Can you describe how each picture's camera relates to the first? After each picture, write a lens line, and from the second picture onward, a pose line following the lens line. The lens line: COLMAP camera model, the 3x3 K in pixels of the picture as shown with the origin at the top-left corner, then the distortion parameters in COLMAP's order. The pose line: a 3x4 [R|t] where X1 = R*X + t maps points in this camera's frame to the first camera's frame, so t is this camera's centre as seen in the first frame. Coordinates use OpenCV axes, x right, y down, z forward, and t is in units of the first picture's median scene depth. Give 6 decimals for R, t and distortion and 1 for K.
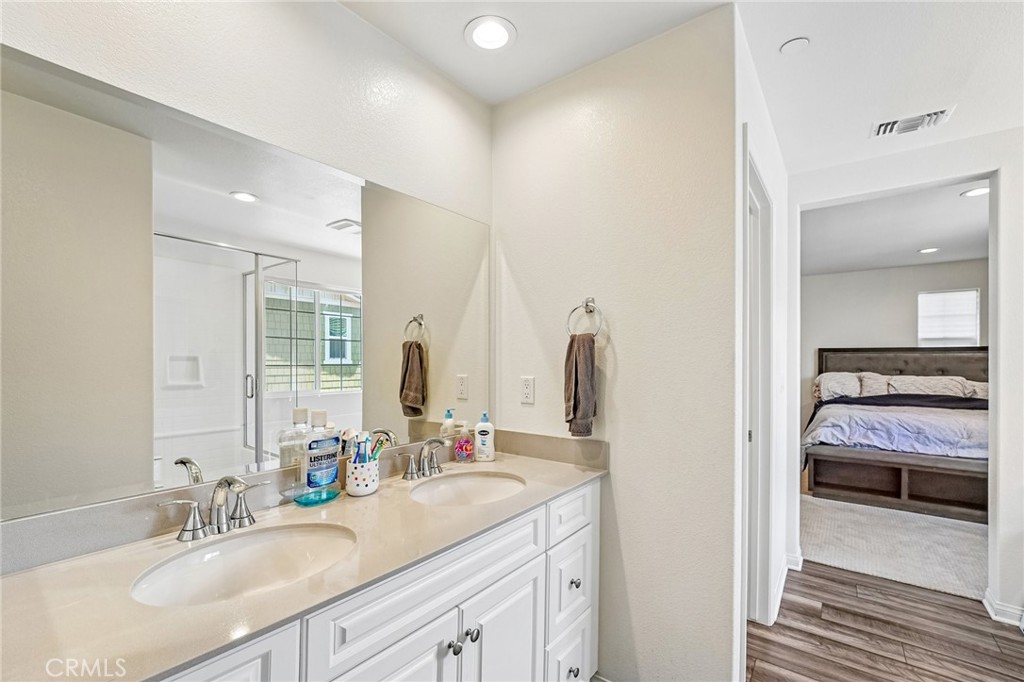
lens RADIAL K [[428.2, 0, 512.3], [0, 428.2, 349.8], [0, 0, 1]] dist [-0.002280, -0.000108]
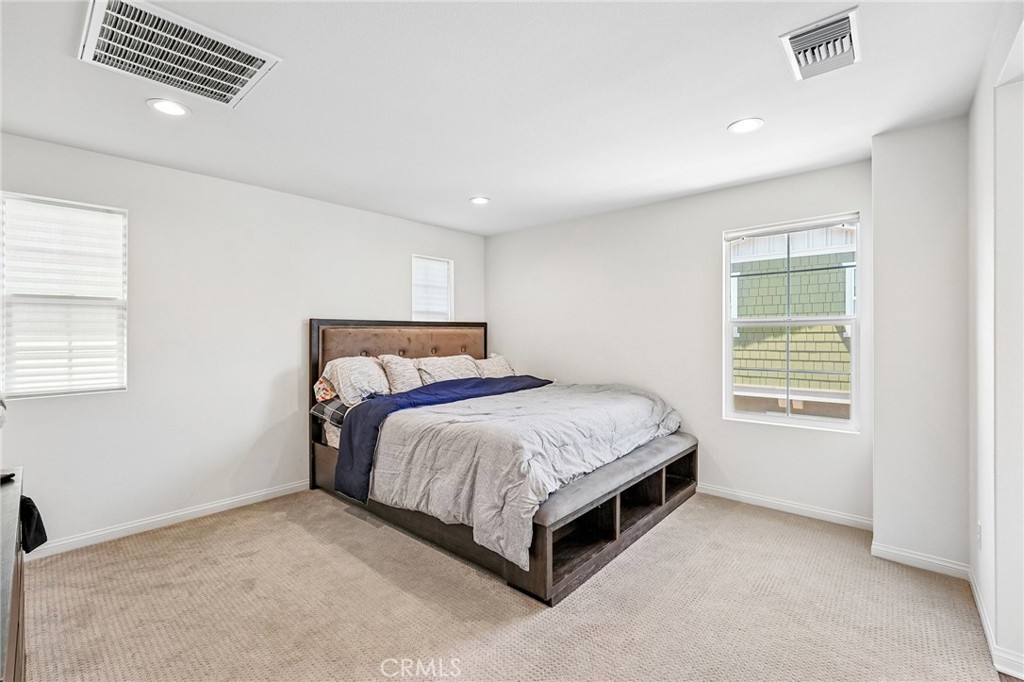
lens RADIAL K [[432.3, 0, 512.4], [0, 432.3, 332.7], [0, 0, 1]] dist [0.000881, -0.000087]
pose [[0.064477, 0.003590, 0.997913, 0.141621], [-0.017702, 0.999840, -0.002453, 0.014586], [-0.997762, -0.017507, 0.064531, 0.768758]]
